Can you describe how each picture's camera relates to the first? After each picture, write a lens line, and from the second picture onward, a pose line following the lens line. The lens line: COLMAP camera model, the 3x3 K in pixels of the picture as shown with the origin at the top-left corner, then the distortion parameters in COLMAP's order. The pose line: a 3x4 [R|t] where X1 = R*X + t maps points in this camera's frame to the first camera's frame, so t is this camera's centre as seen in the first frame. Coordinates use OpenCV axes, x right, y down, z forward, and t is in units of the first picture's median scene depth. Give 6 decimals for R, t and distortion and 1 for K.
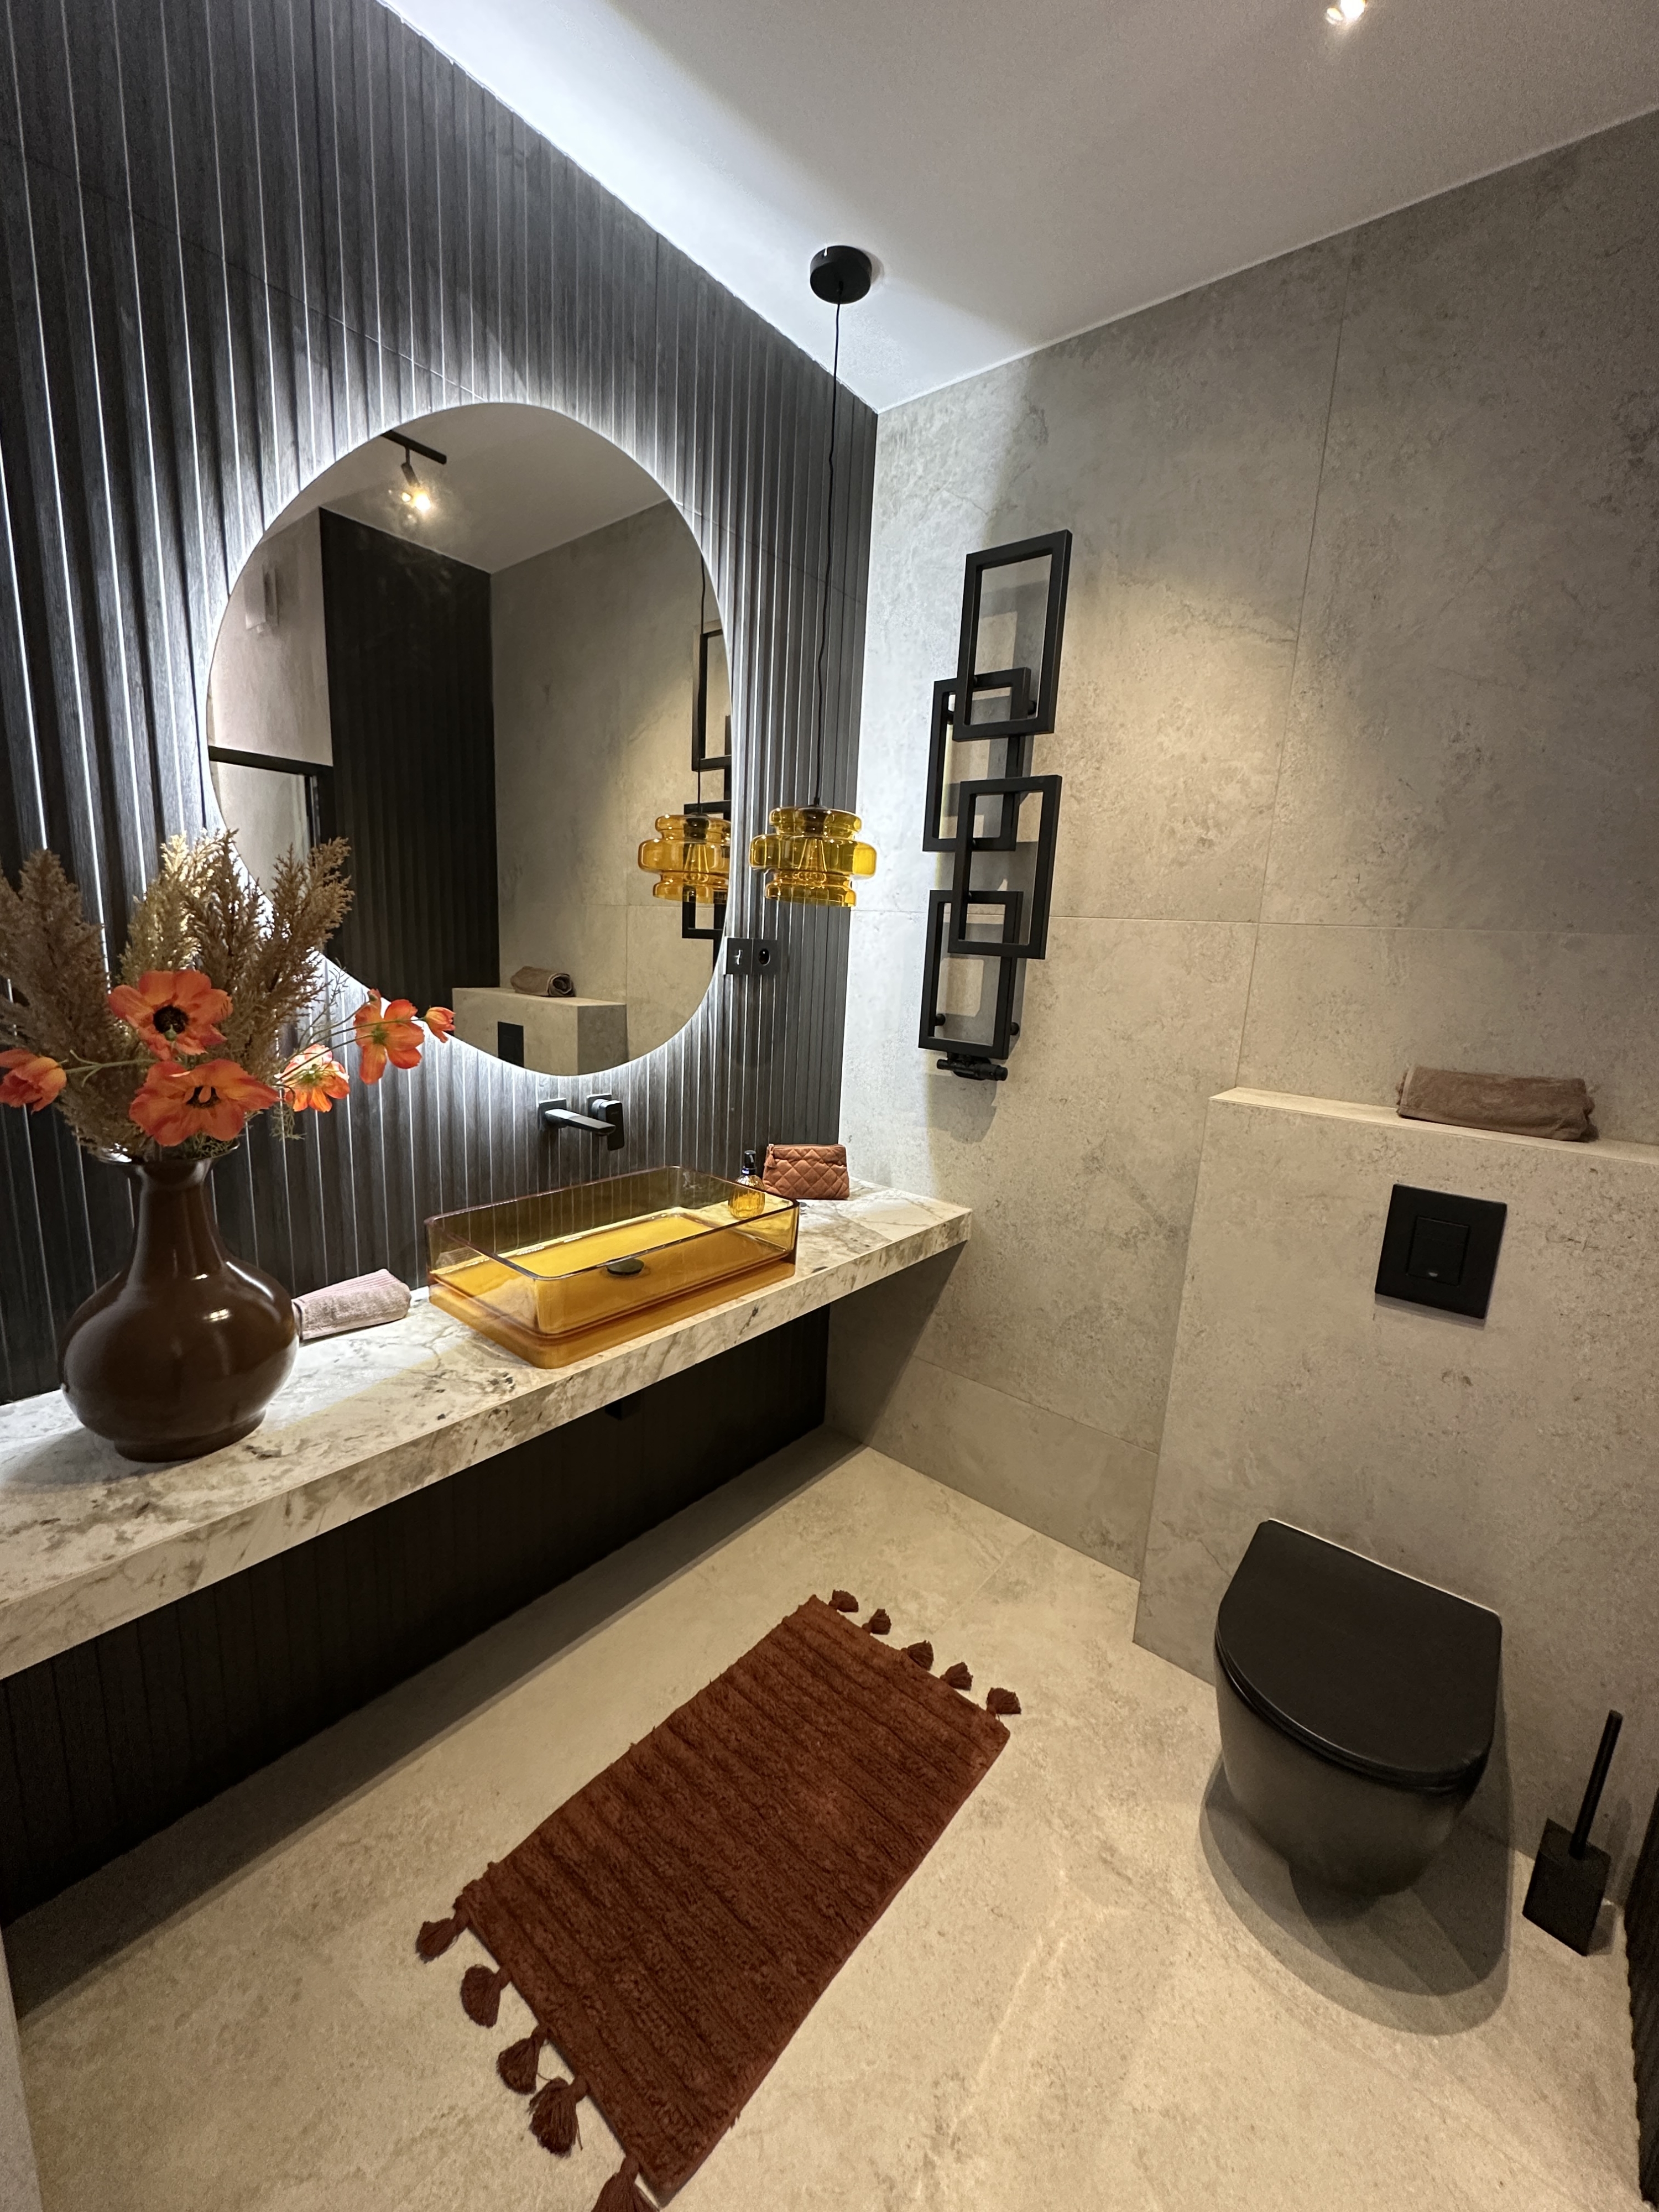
lens RADIAL K [[878.6, 0, 830.3], [0, 878.6, 1106.3], [0, 0, 1]] dist [-0.003650, 0.000008]
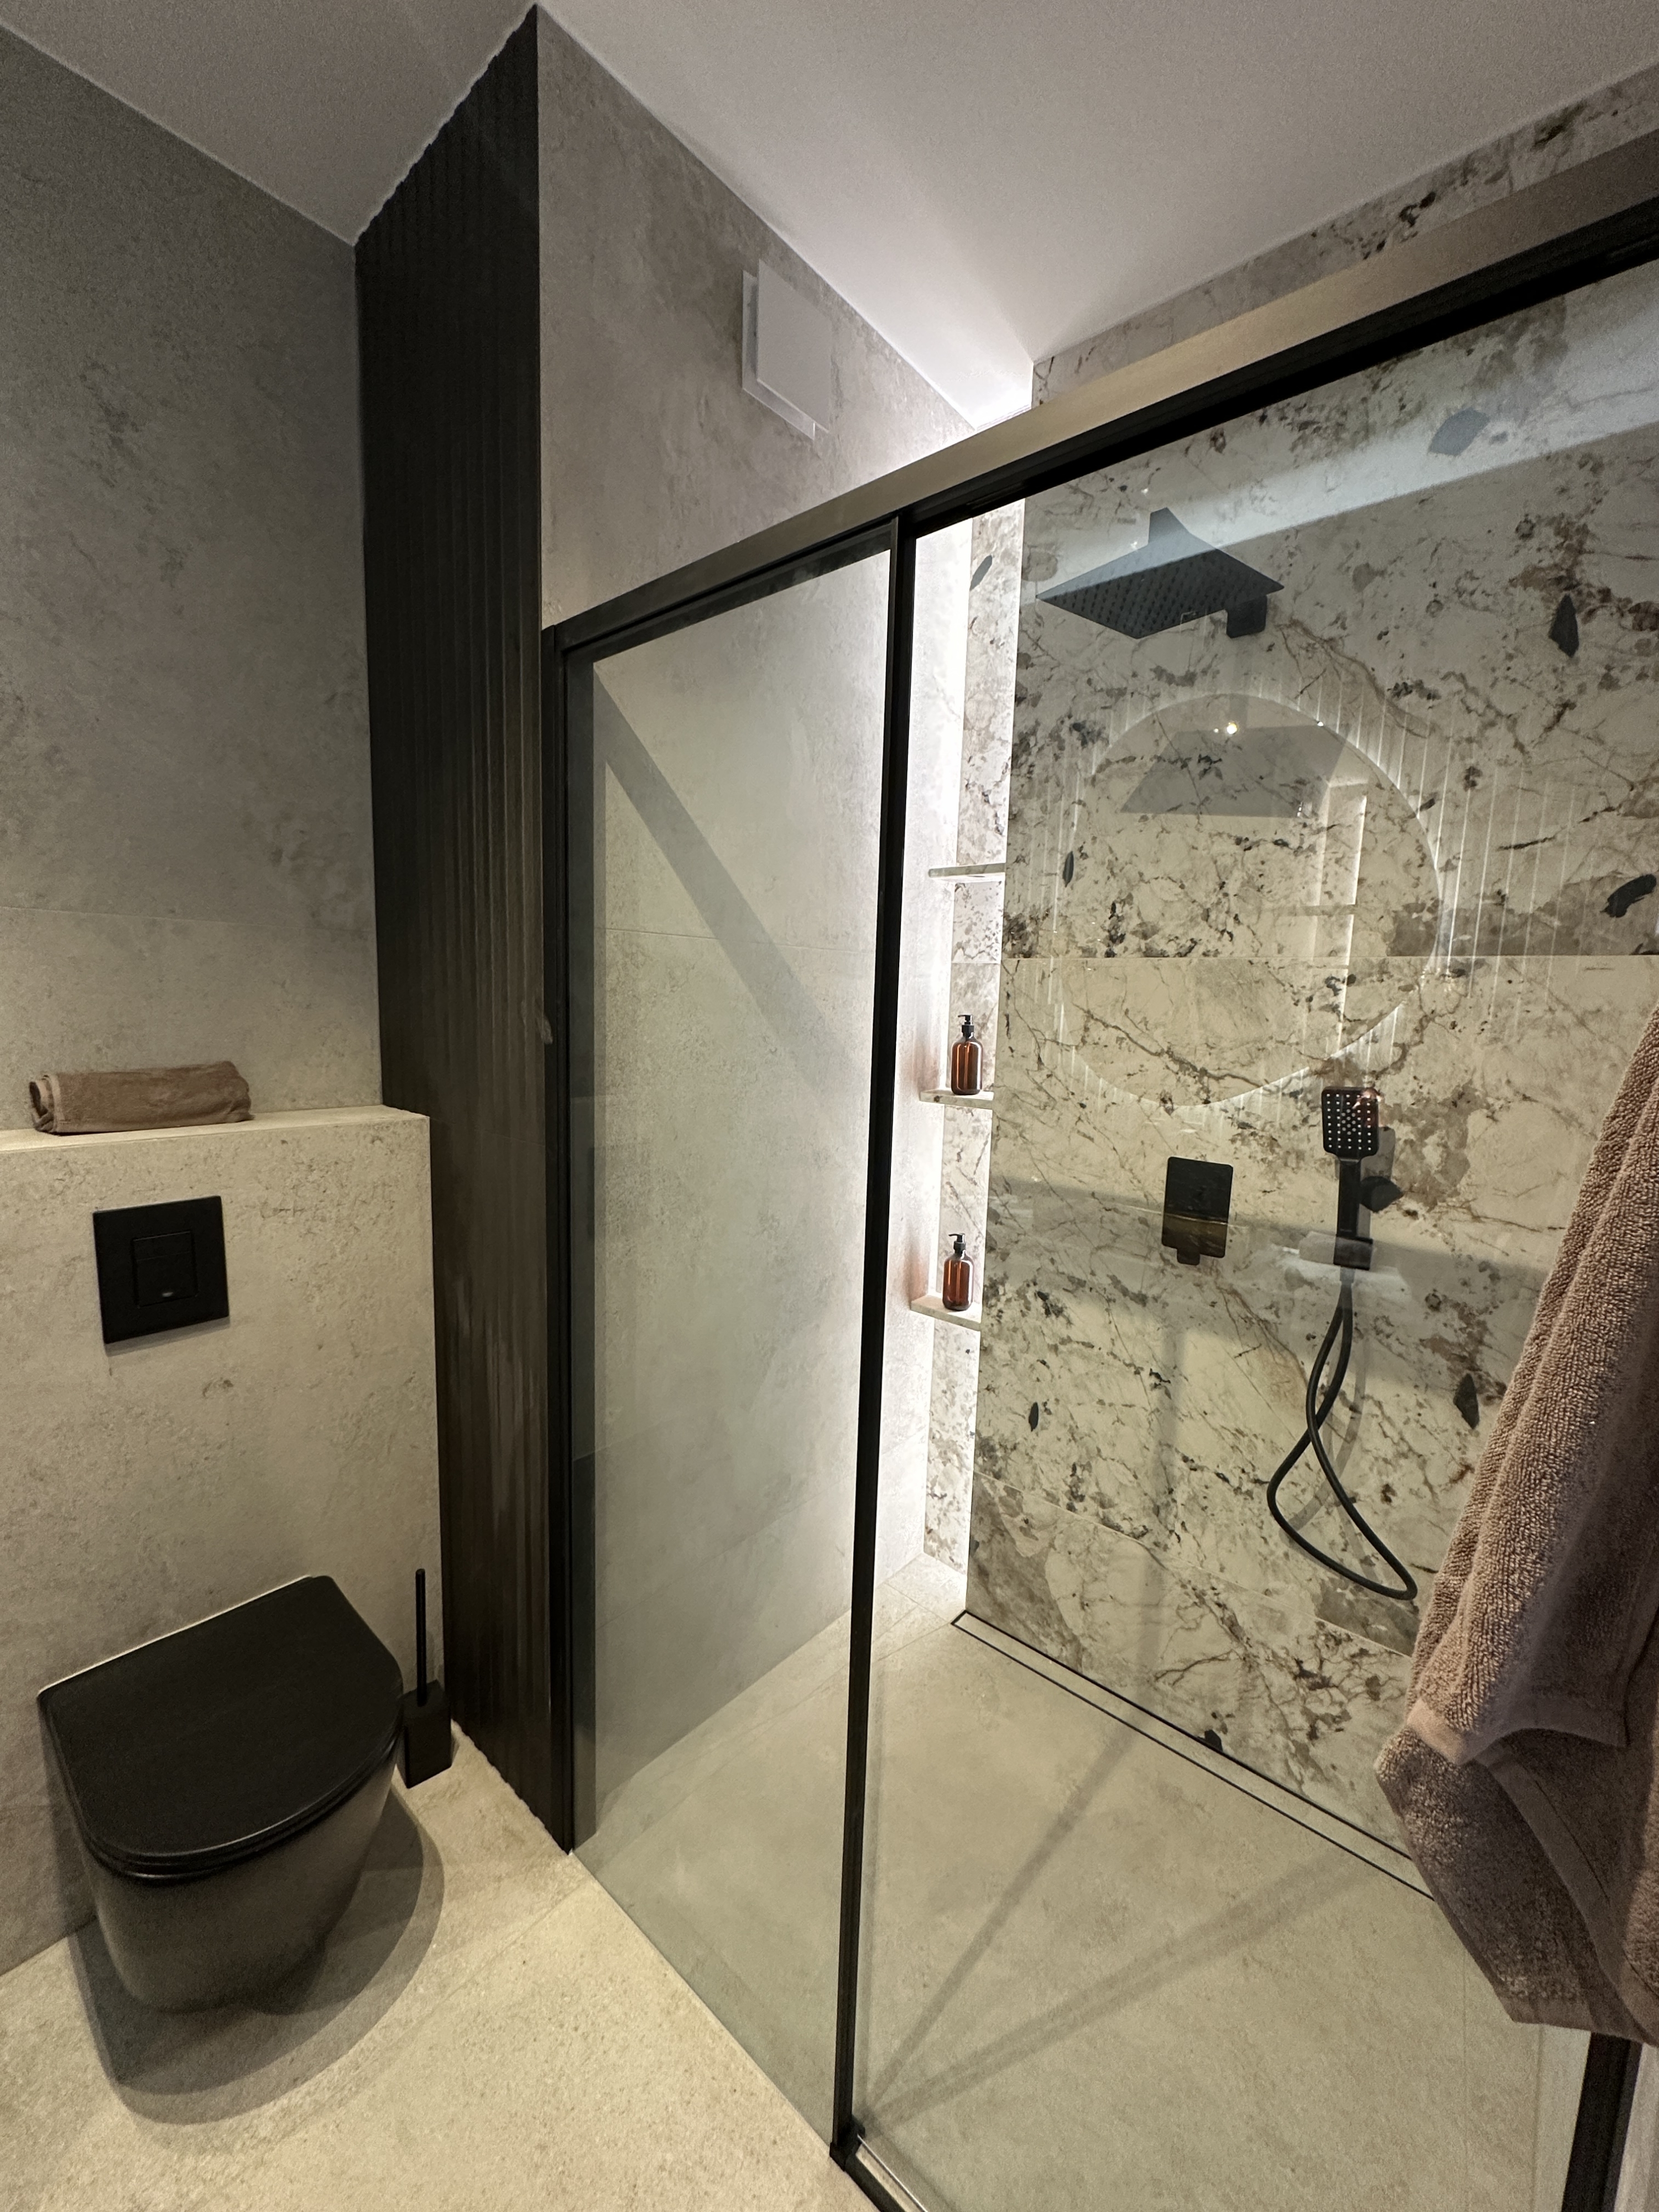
lens RADIAL K [[878.6, 0, 827.5], [0, 878.6, 1105.1], [0, 0, 1]] dist [-0.003650, 0.000008]
pose [[0.026691, -0.176688, 0.983905, -0.149577], [0.164256, 0.971653, 0.170032, -0.039934], [-0.986057, 0.157074, 0.054956, 0.248565]]
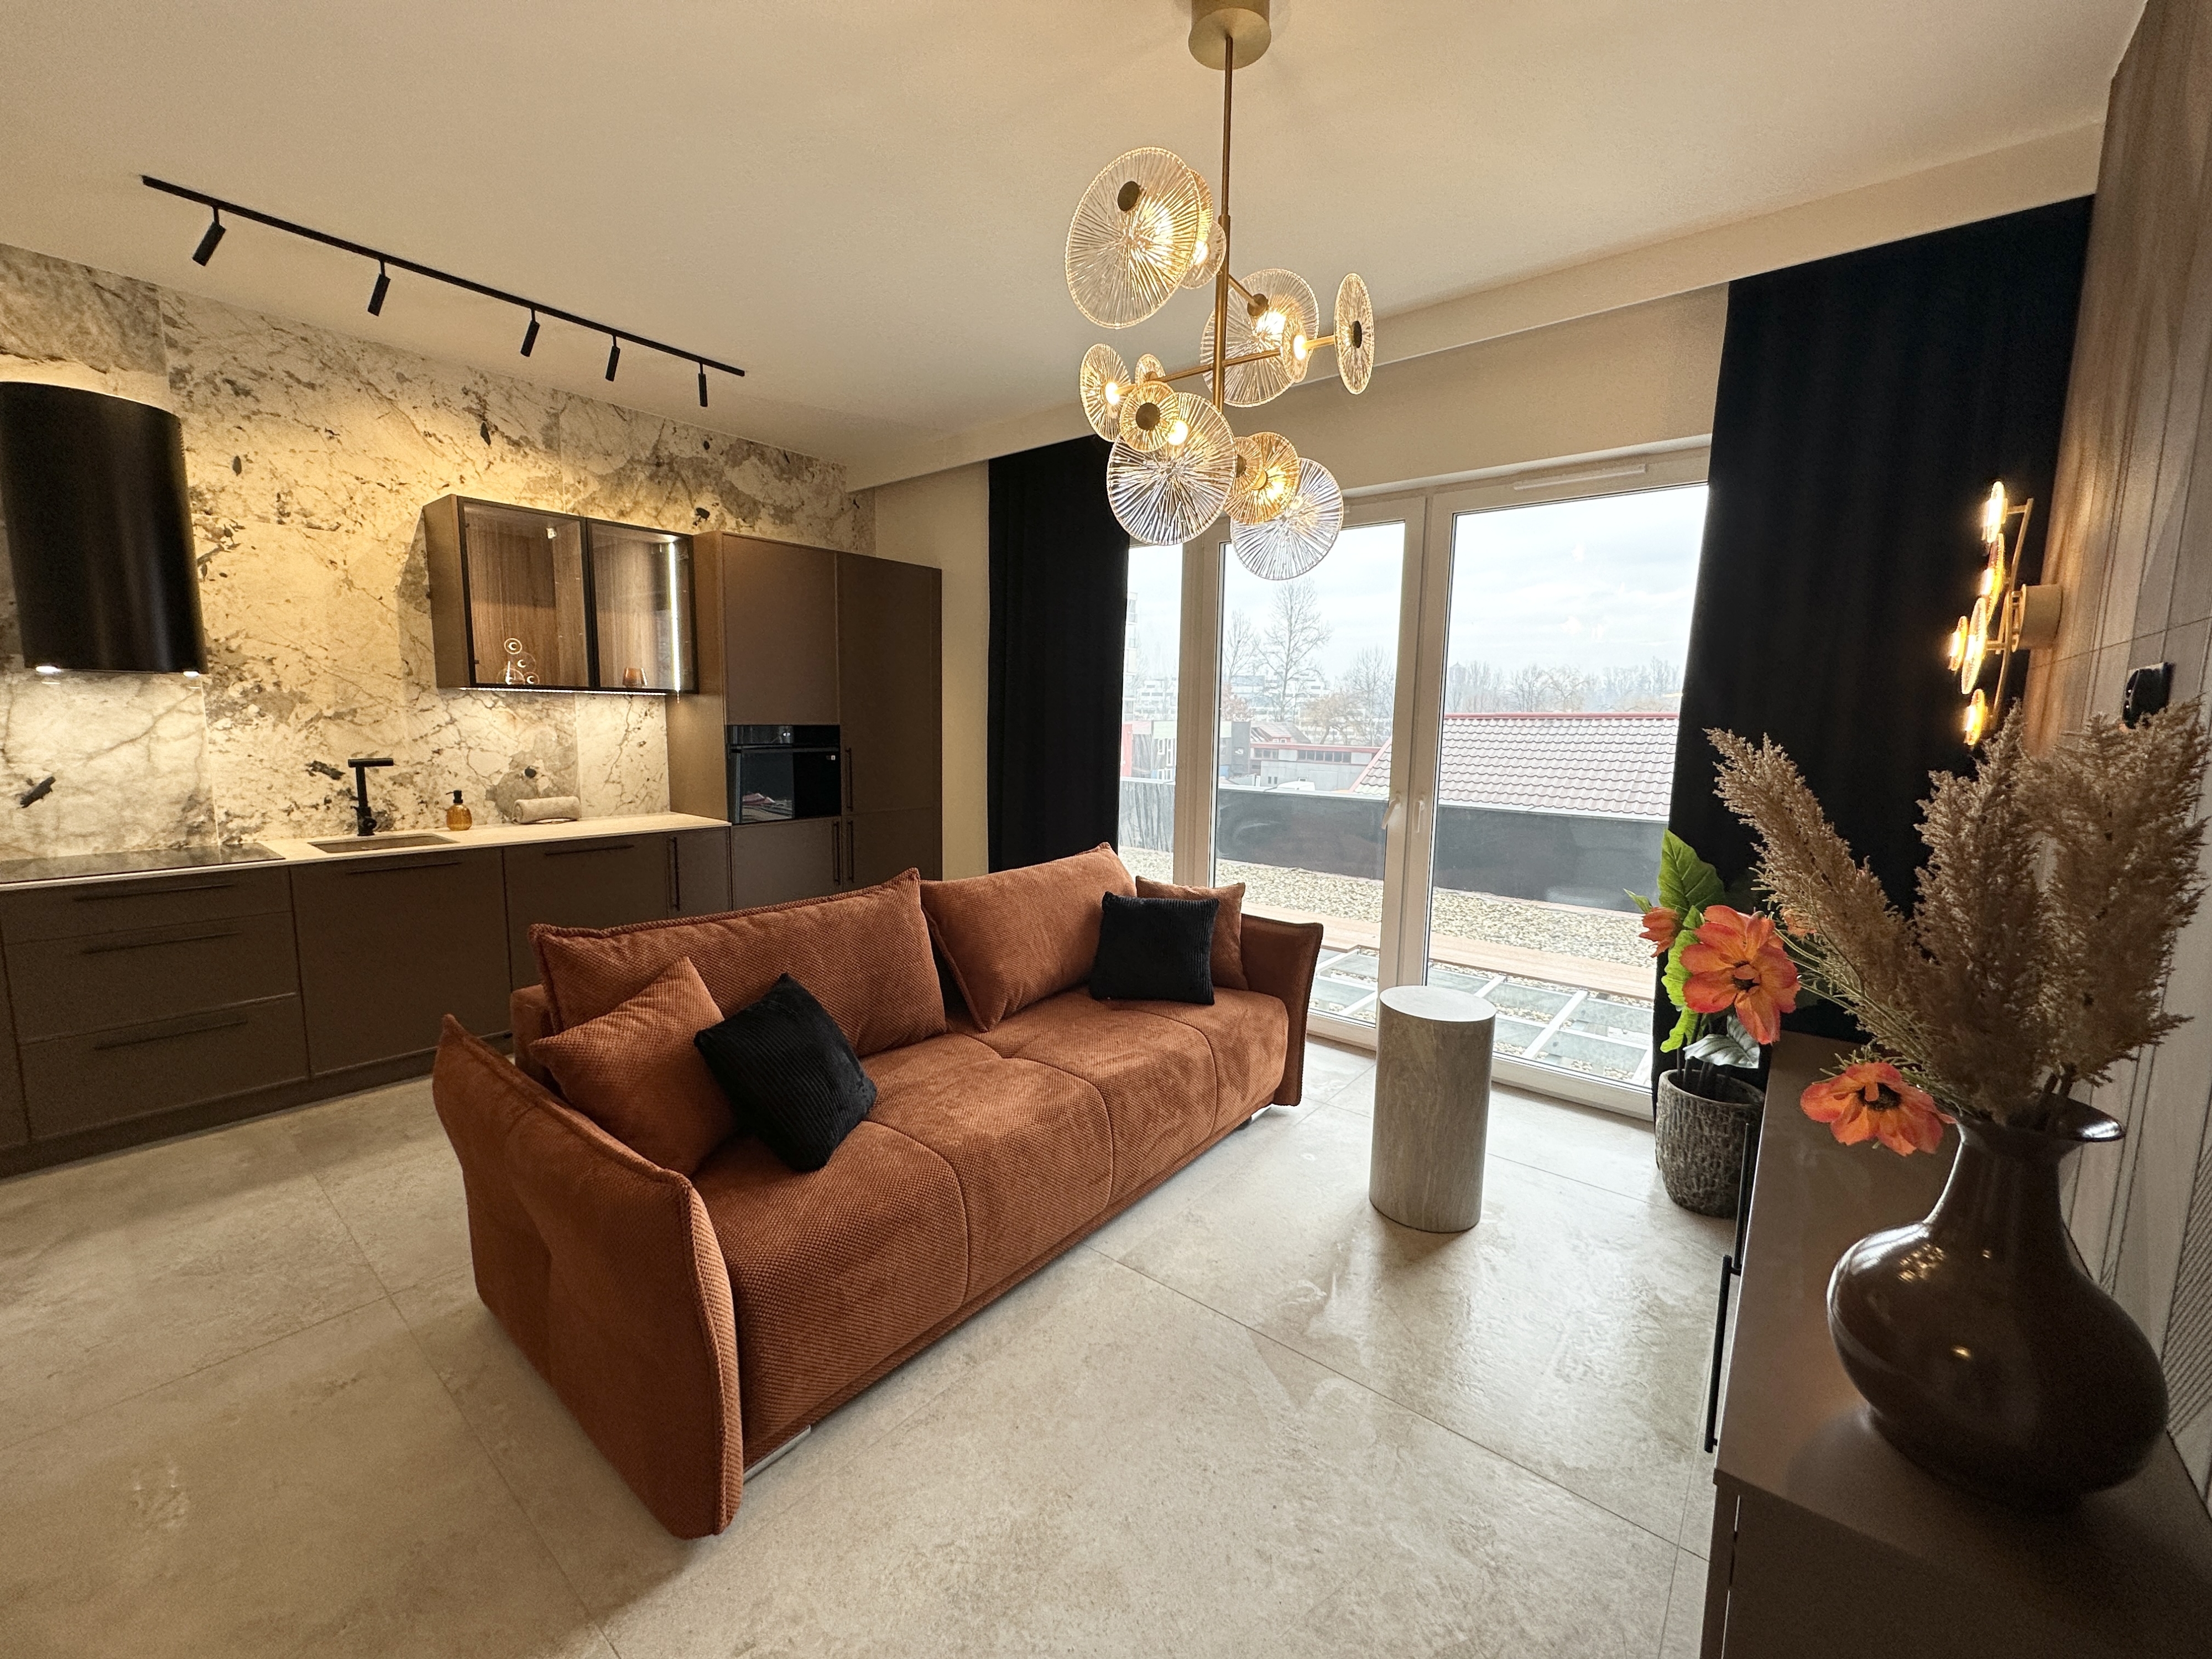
lens RADIAL K [[878.6, 0, 1107.9], [0, 878.6, 825.3], [0, 0, 1]] dist [-0.003650, 0.000008]
pose [[-0.997705, -0.065685, -0.016414, -1.264703], [-0.067546, 0.949089, 0.307681, -0.074909], [-0.004631, 0.308084, -0.951348, 2.874578]]
